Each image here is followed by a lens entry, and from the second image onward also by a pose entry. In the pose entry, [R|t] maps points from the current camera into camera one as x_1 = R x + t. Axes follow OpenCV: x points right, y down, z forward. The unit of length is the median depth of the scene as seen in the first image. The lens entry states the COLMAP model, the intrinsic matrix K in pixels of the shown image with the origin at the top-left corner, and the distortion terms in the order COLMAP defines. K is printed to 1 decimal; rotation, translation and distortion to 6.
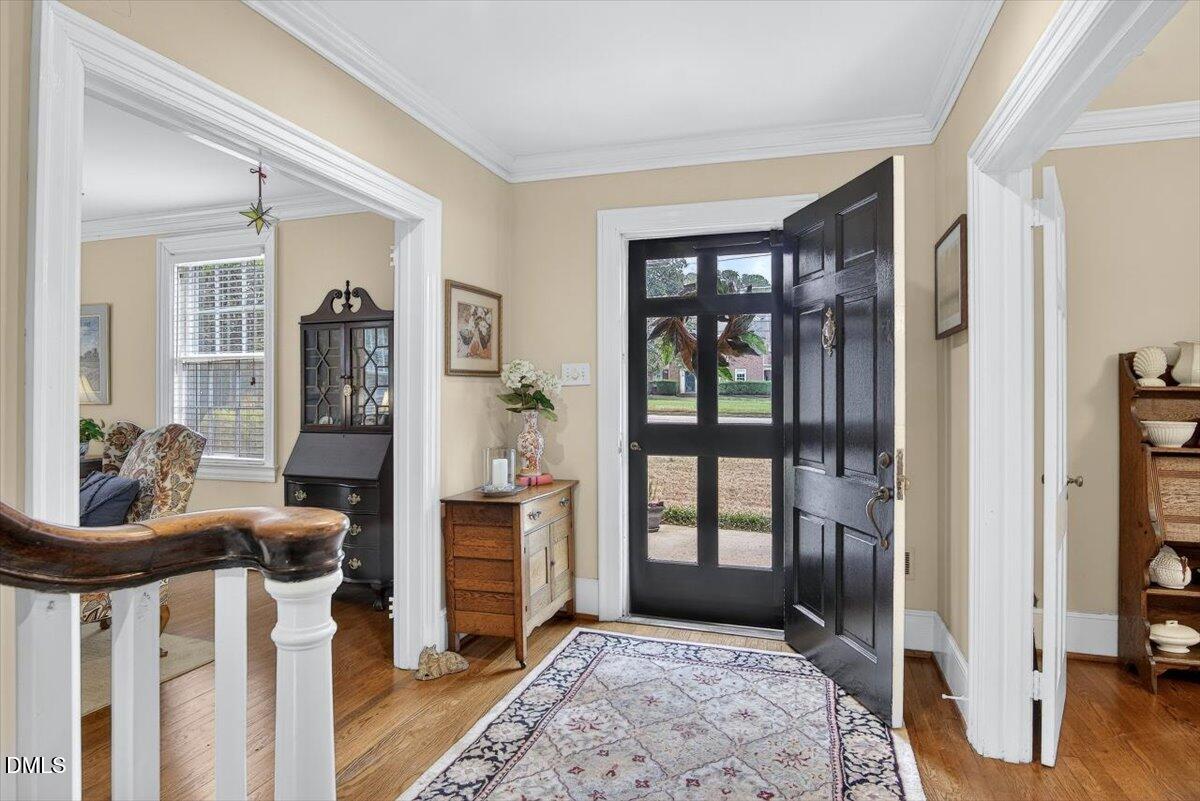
lens RADIAL K [[649.0, 0, 600.8], [0, 649.0, 396.6], [0, 0, 1]] dist [-0.024094, 0.000567]
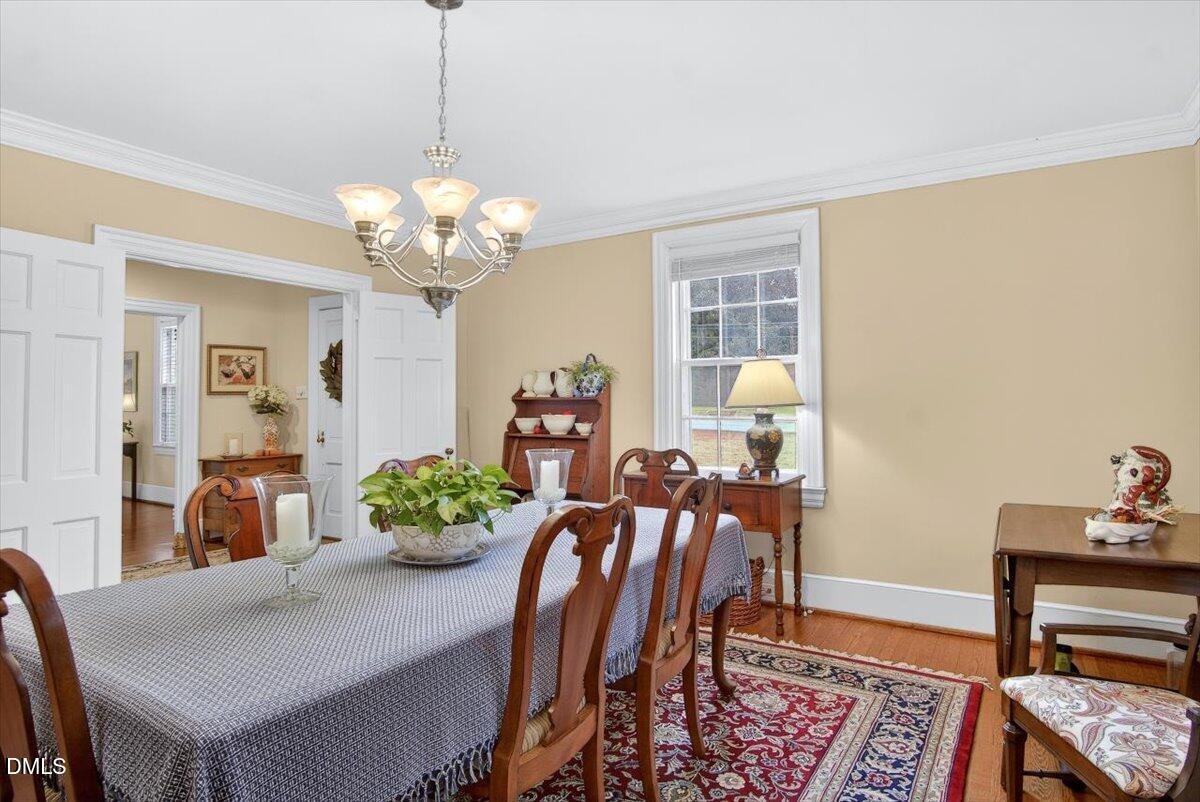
lens RADIAL K [[649.0, 0, 600.3], [0, 649.0, 400.7], [0, 0, 1]] dist [-0.024094, 0.000567]
pose [[0.963568, -0.001164, -0.267462, 1.286705], [0.000134, 0.999993, -0.003868, -0.006625], [0.267465, 0.003691, 0.963561, -0.480418]]
